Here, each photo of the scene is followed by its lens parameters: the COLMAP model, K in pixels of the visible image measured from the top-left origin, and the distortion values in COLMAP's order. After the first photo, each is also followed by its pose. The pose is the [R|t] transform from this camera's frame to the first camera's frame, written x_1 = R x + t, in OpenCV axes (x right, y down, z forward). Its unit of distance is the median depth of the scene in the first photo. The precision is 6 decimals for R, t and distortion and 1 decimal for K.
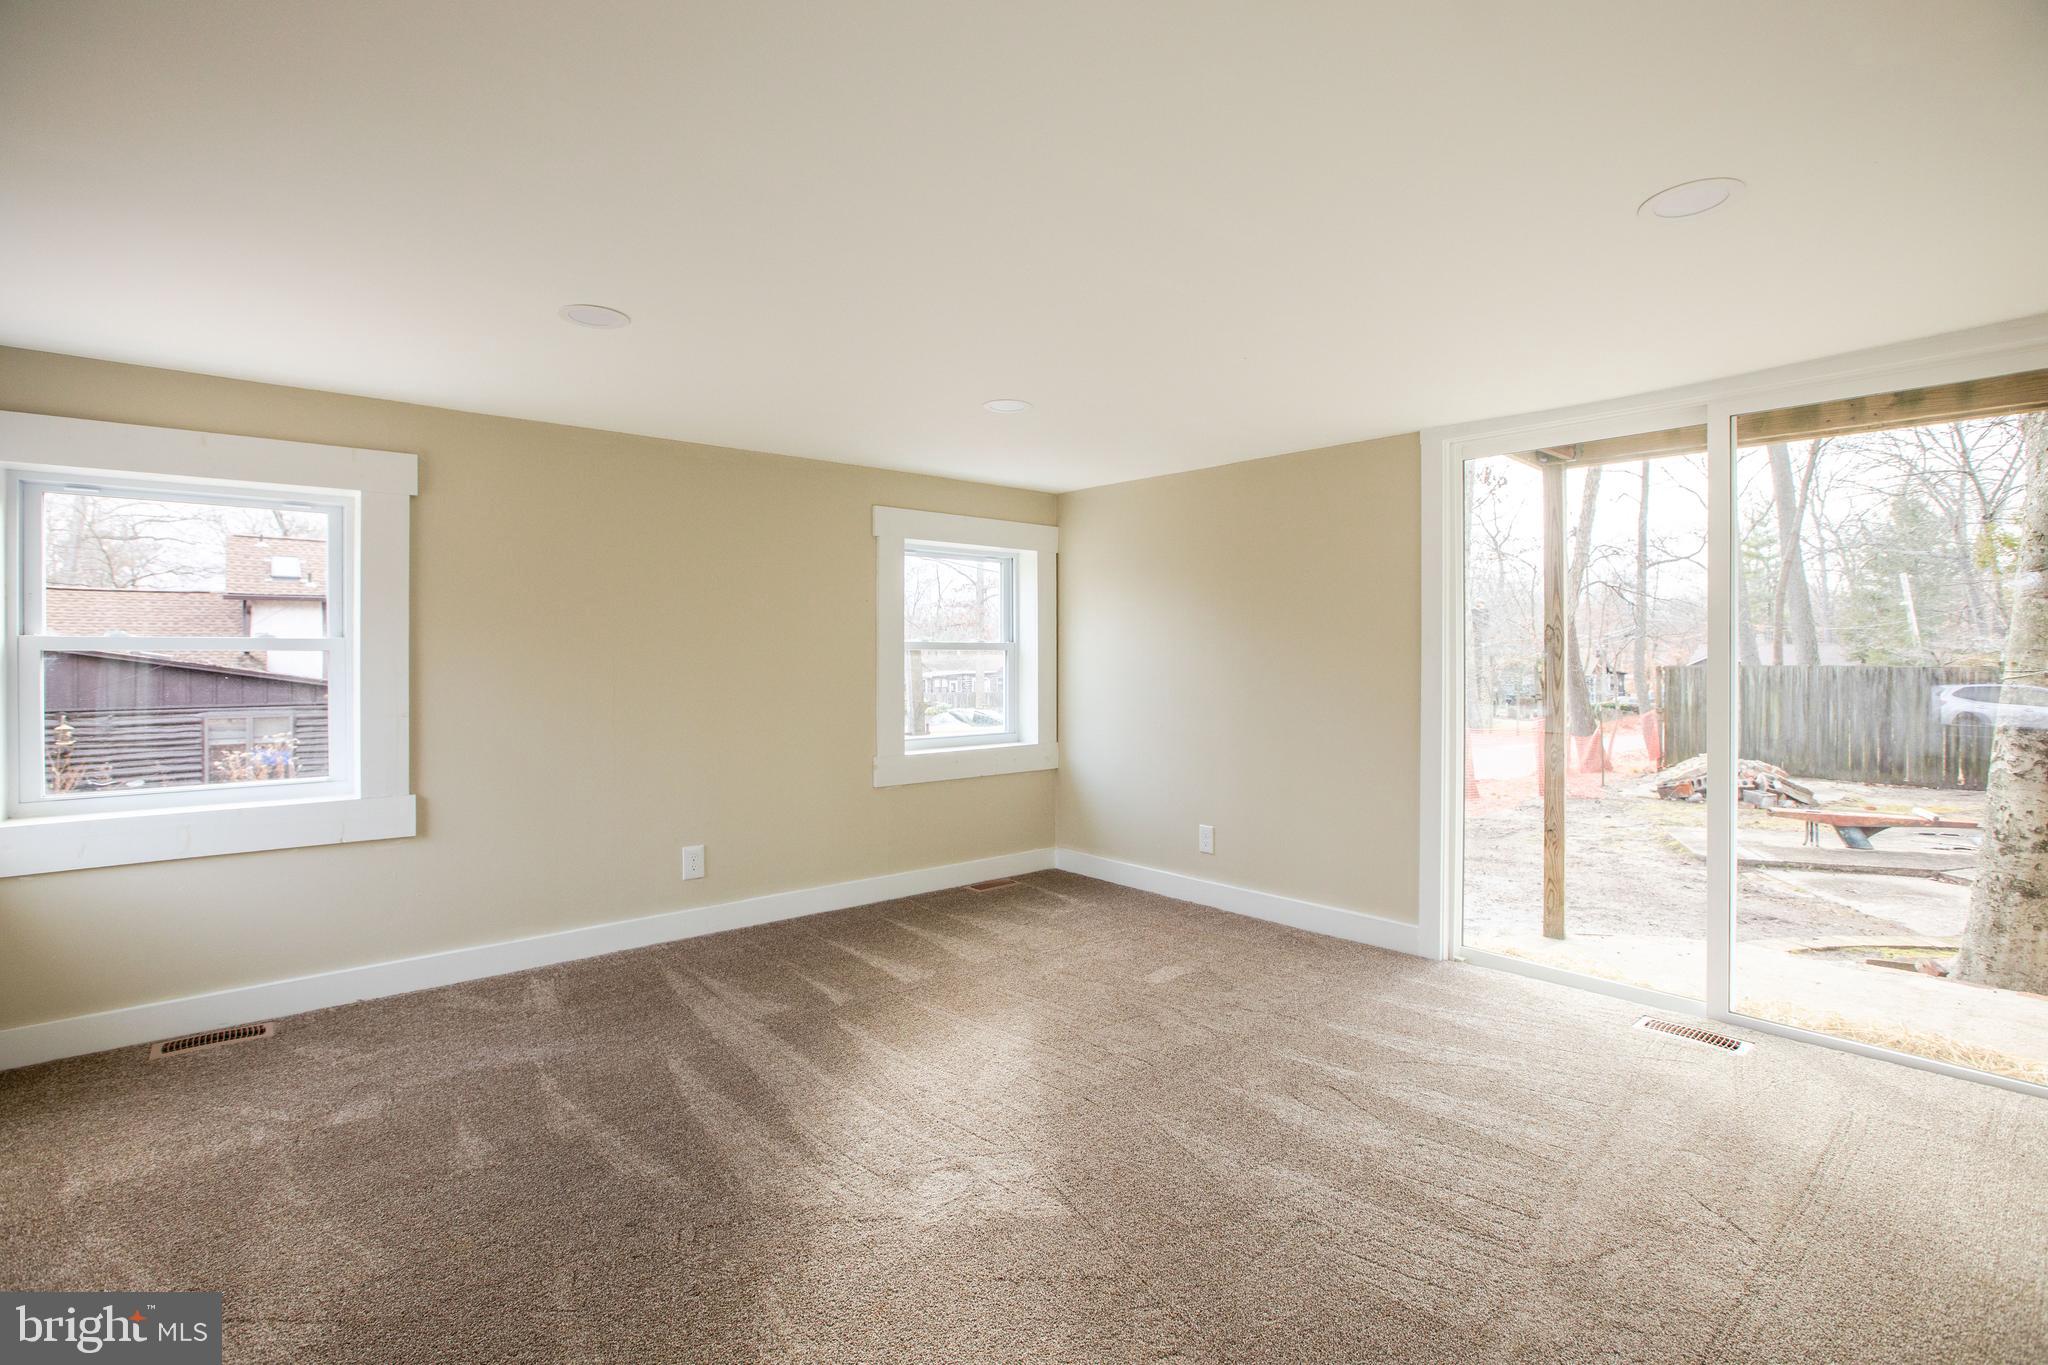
lens RADIAL K [[987.9, 0, 1024.0], [0, 987.9, 682.5], [0, 0, 1]] dist [-0.002455, -0.000256]
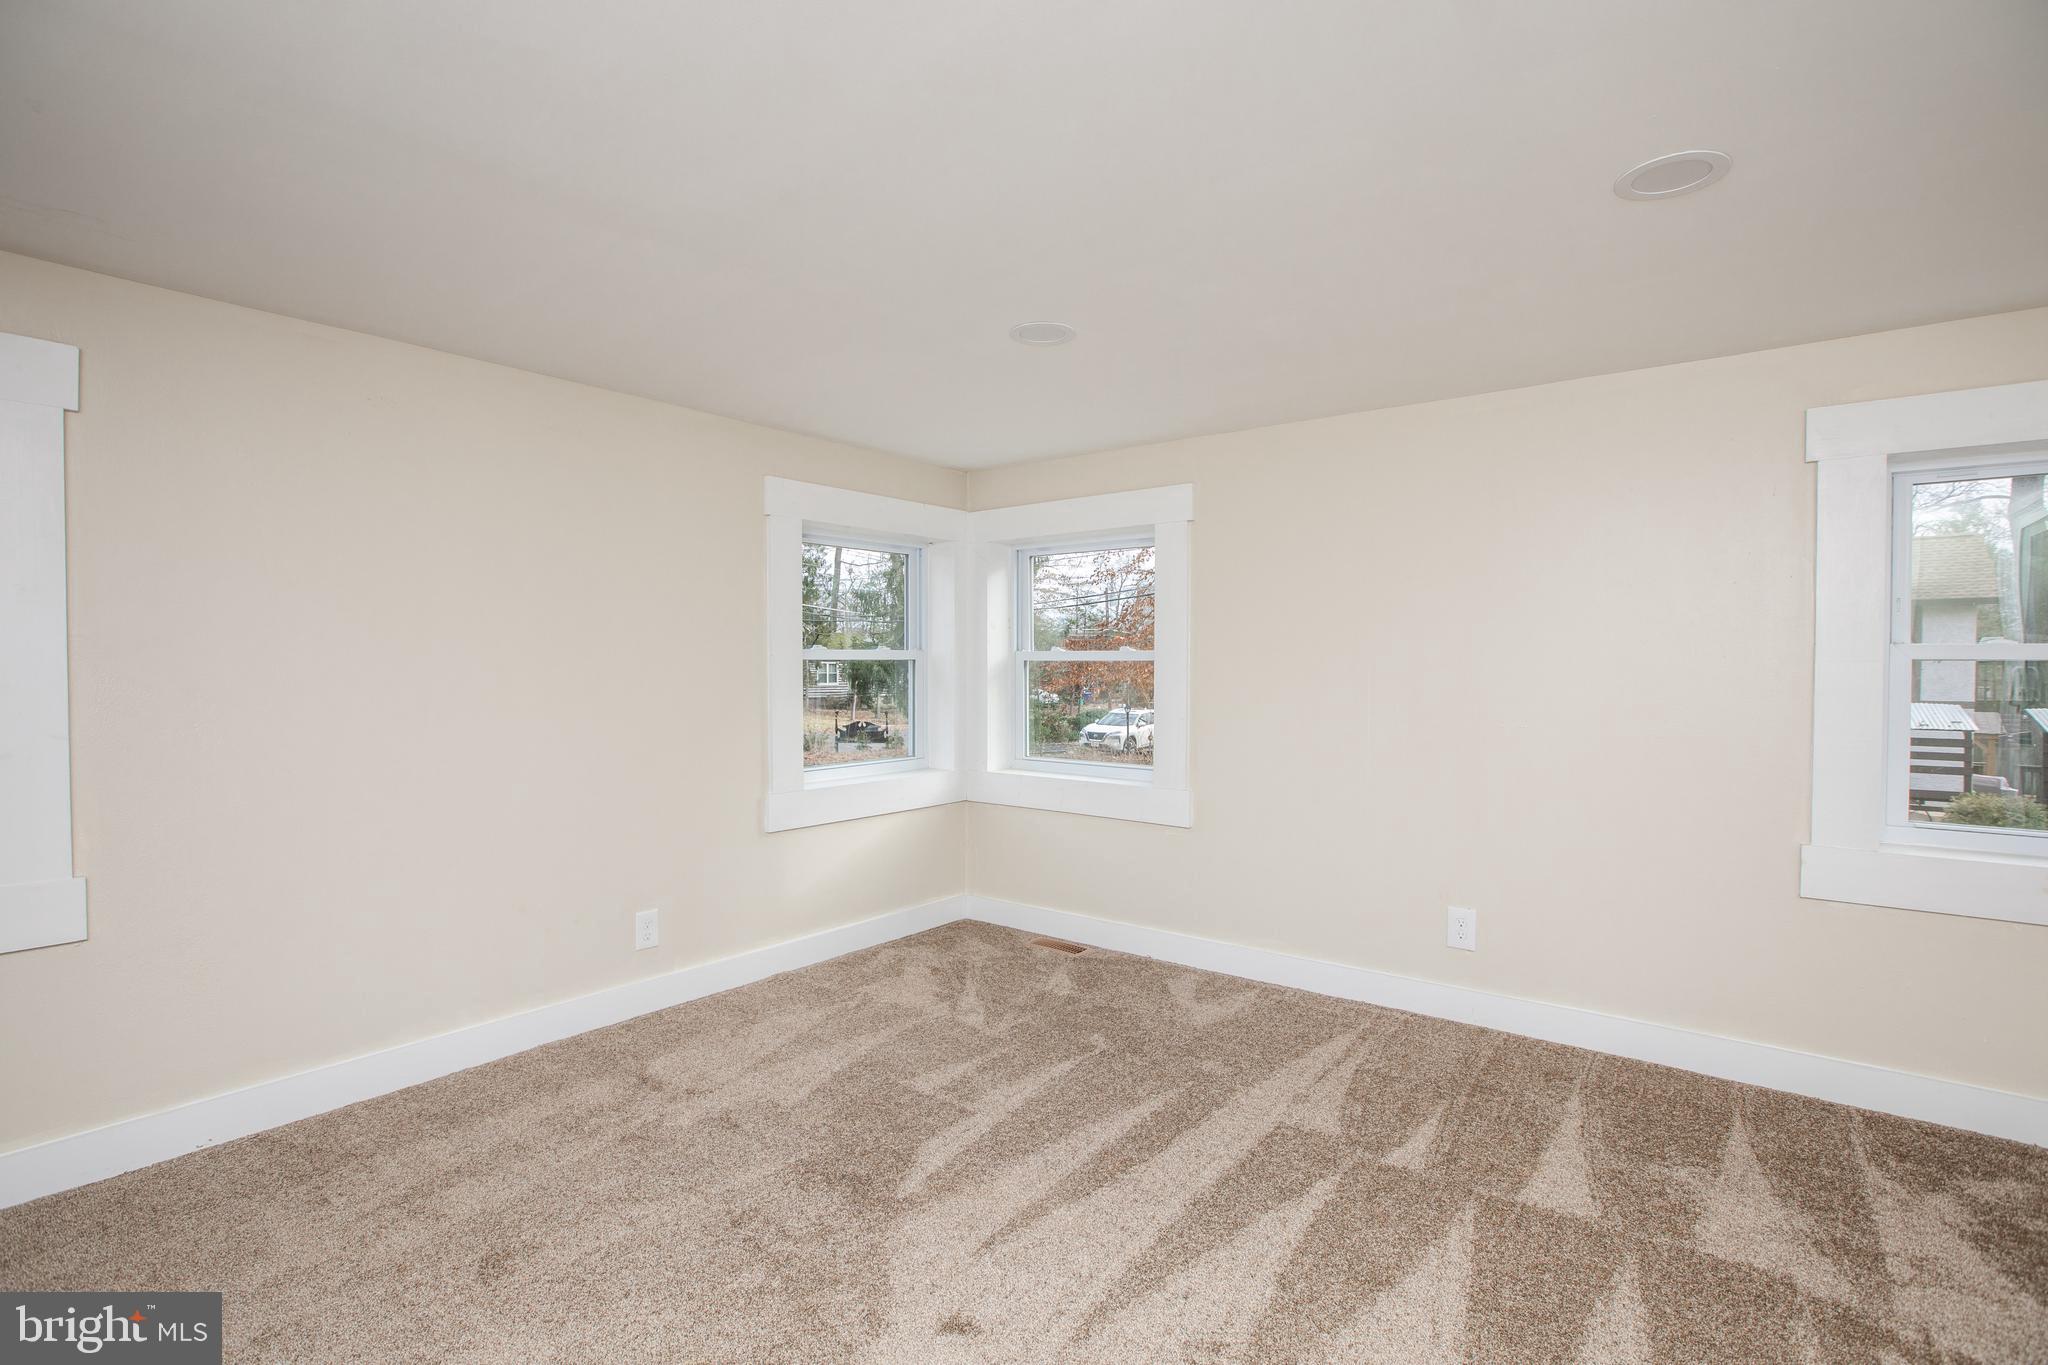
lens RADIAL K [[987.9, 0, 1024.0], [0, 987.9, 682.5], [0, 0, 1]] dist [-0.002455, -0.000256]
pose [[0.201486, 0.021855, -0.979248, 0.444480], [-0.028911, 0.999448, 0.016358, -0.021520], [0.979065, 0.025015, 0.202007, 0.593982]]
